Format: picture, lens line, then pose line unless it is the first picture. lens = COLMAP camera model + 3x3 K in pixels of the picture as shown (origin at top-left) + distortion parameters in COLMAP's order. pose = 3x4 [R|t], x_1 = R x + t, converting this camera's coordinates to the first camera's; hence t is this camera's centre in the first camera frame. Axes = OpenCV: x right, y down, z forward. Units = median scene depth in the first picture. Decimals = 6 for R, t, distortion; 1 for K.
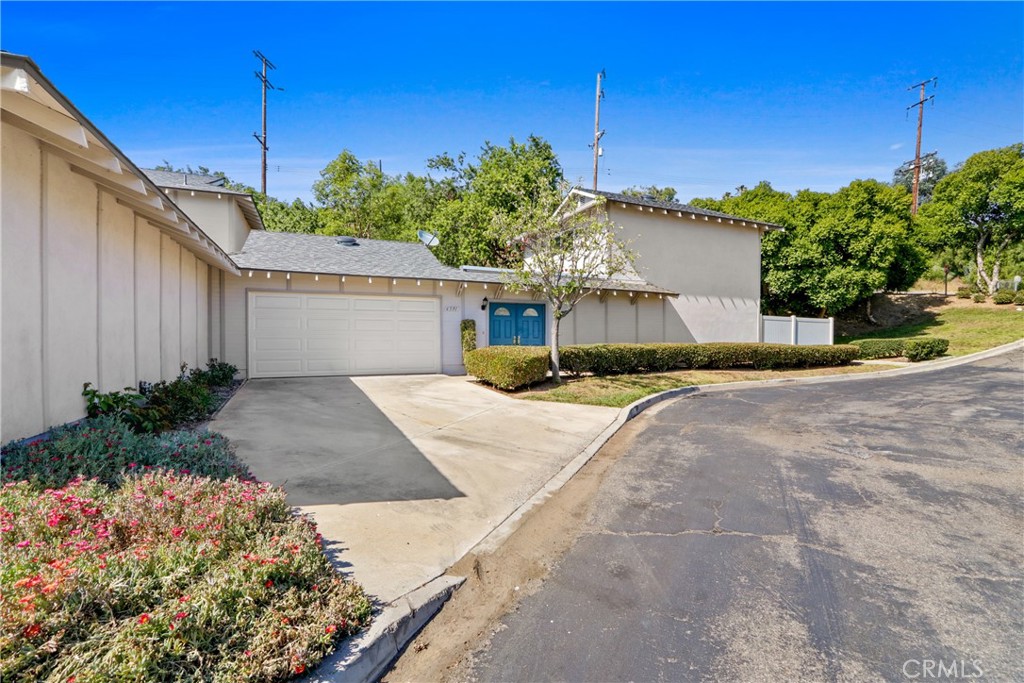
lens RADIAL K [[473.1, 0, 511.8], [0, 473.1, 340.0], [0, 0, 1]] dist [-0.016635, 0.002531]
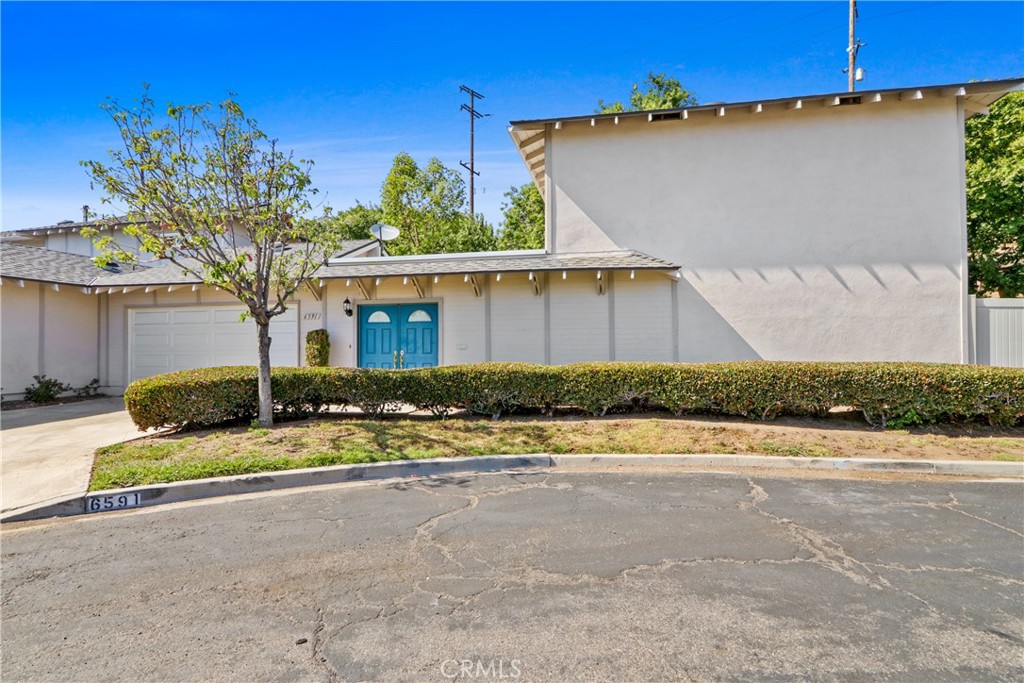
lens RADIAL K [[473.1, 0, 513.6], [0, 473.1, 346.4], [0, 0, 1]] dist [-0.016635, 0.002531]
pose [[0.831359, -0.008691, -0.555668, 0.527479], [0.007661, 0.999962, -0.004179, -0.010657], [0.555683, -0.000782, 0.831394, 0.507353]]
